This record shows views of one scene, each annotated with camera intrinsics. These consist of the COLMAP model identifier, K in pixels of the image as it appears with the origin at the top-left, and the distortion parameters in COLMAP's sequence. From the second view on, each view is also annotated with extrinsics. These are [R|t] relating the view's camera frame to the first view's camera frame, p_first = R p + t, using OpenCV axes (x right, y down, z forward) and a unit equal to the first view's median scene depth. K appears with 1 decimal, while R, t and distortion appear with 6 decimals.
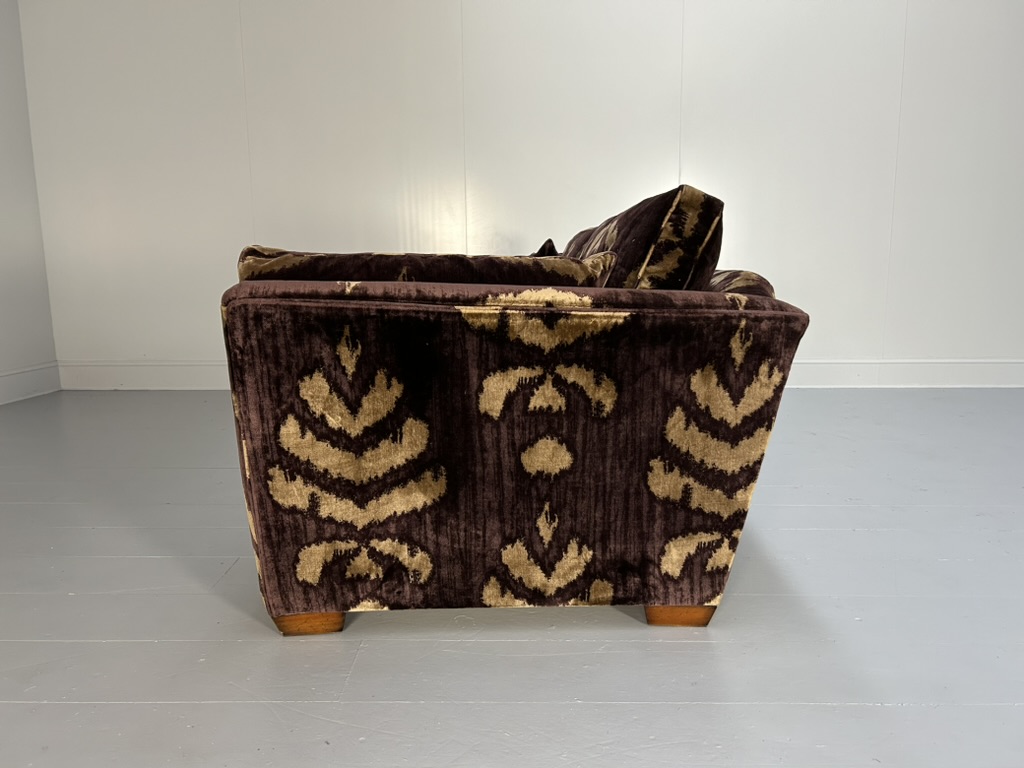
lens RADIAL K [[767.5, 0, 514.6], [0, 767.5, 385.8], [0, 0, 1]] dist [0.102458, -0.142924]
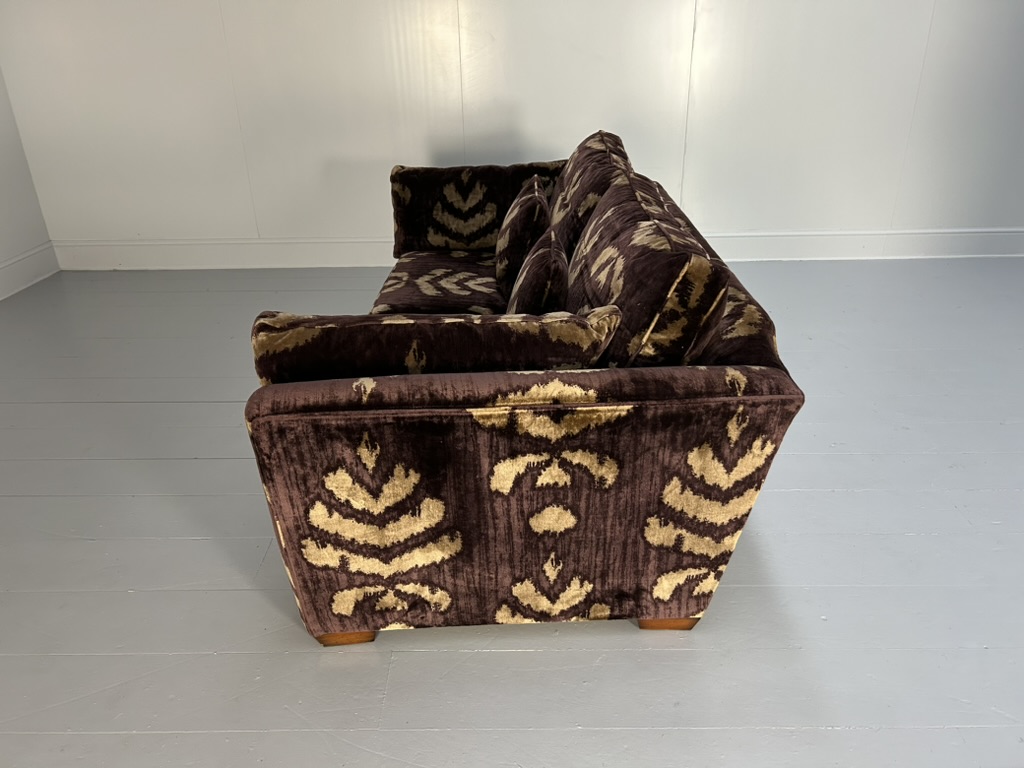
lens RADIAL K [[767.5, 0, 510.6], [0, 767.5, 392.1], [0, 0, 1]] dist [0.102458, -0.142924]
pose [[0.999937, -0.010566, -0.003757, -0.011997], [0.011199, 0.958178, 0.285953, -0.393718], [0.000578, -0.285977, 0.958236, 0.000853]]
